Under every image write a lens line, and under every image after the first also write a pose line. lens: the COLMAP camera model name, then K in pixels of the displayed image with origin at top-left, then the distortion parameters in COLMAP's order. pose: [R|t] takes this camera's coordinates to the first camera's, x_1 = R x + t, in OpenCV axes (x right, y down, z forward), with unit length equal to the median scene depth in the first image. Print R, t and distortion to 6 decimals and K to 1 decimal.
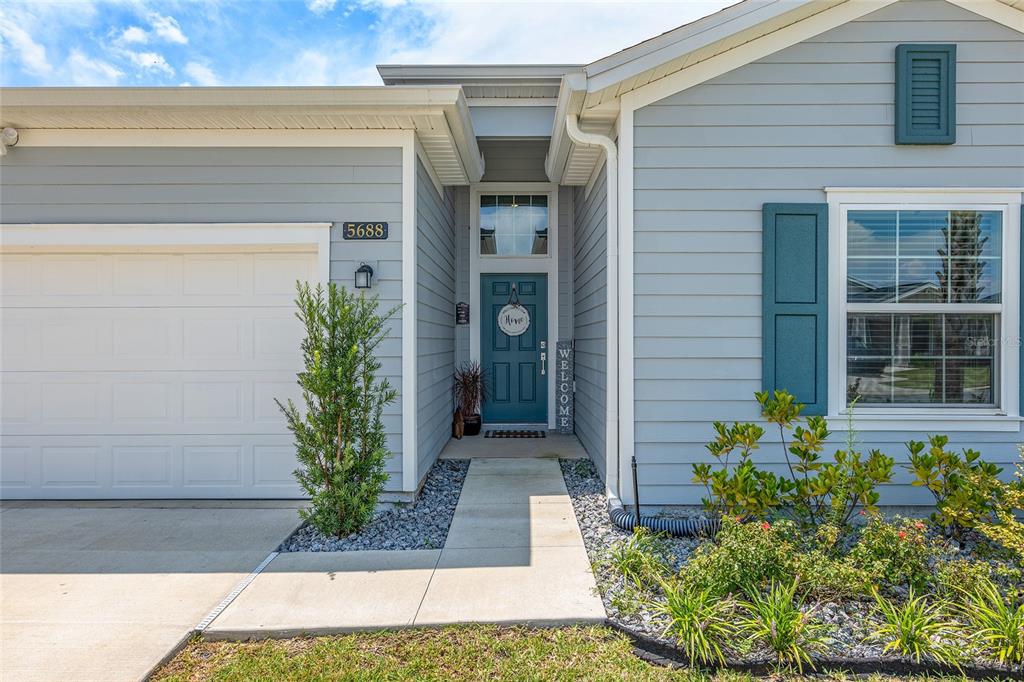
lens RADIAL K [[582.8, 0, 510.8], [0, 582.8, 339.3], [0, 0, 1]] dist [0.003690, -0.000231]
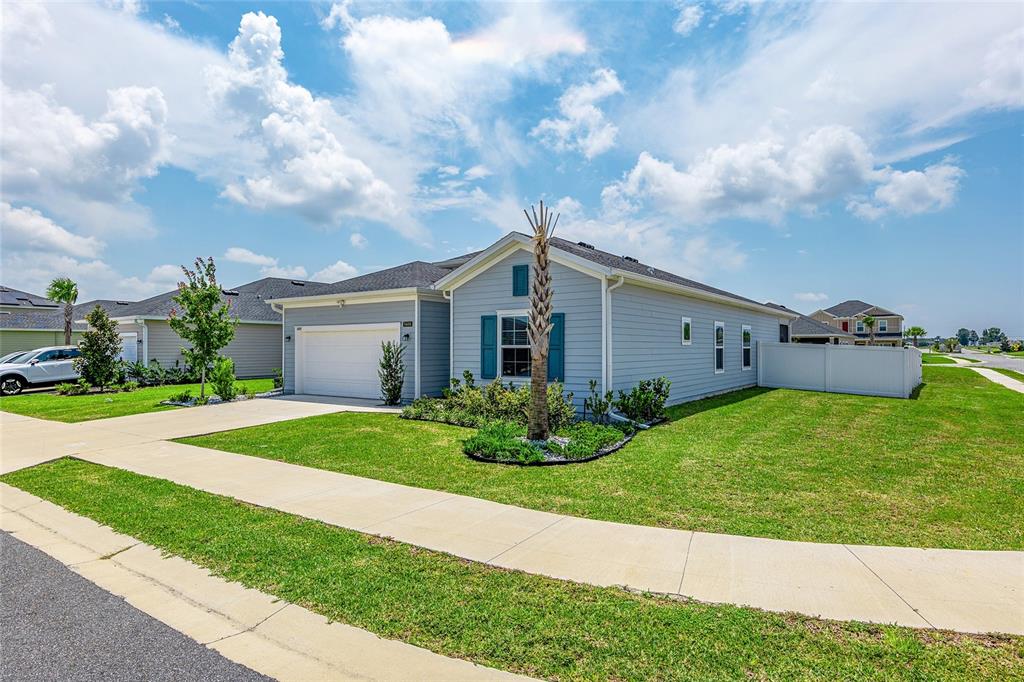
lens RADIAL K [[570.6, 0, 510.7], [0, 570.6, 347.6], [0, 0, 1]] dist [-0.000511, -0.000617]
pose [[0.813924, -0.000549, -0.580971, 2.285996], [0.001689, 0.999998, 0.001420, -0.047736], [0.580969, -0.002137, 0.813923, -1.463796]]
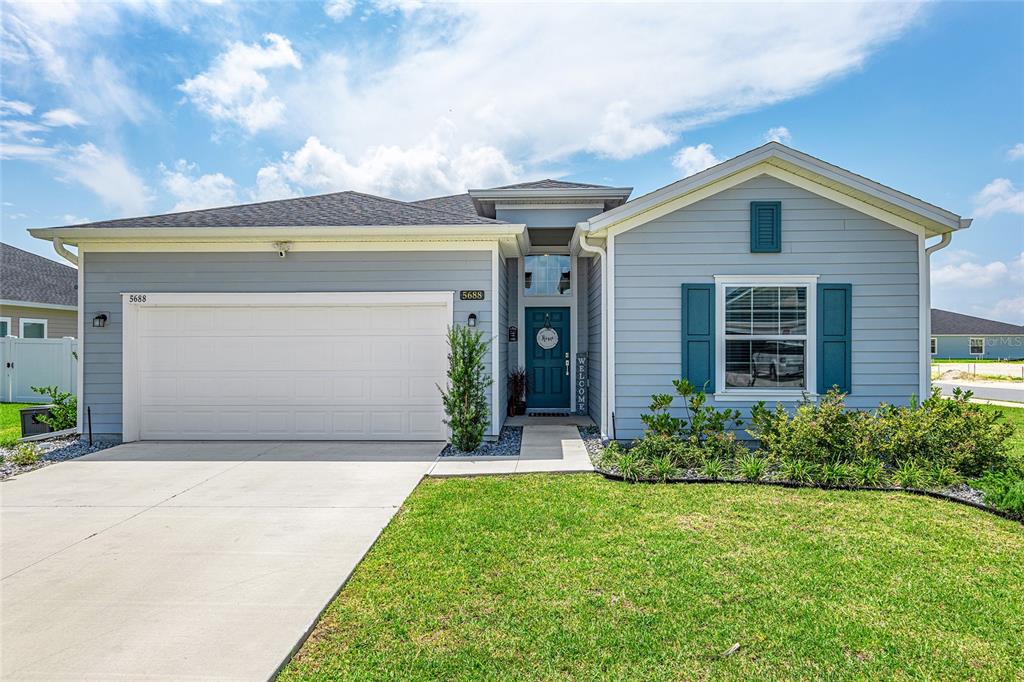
lens RADIAL K [[601.7, 0, 512.6], [0, 601.7, 342.2], [0, 0, 1]] dist [-0.007361, 0.002174]
pose [[0.999456, -0.001156, -0.032973, -0.057119], [0.000955, 0.999981, -0.006129, -0.024086], [0.032979, 0.006094, 0.999437, -0.924501]]
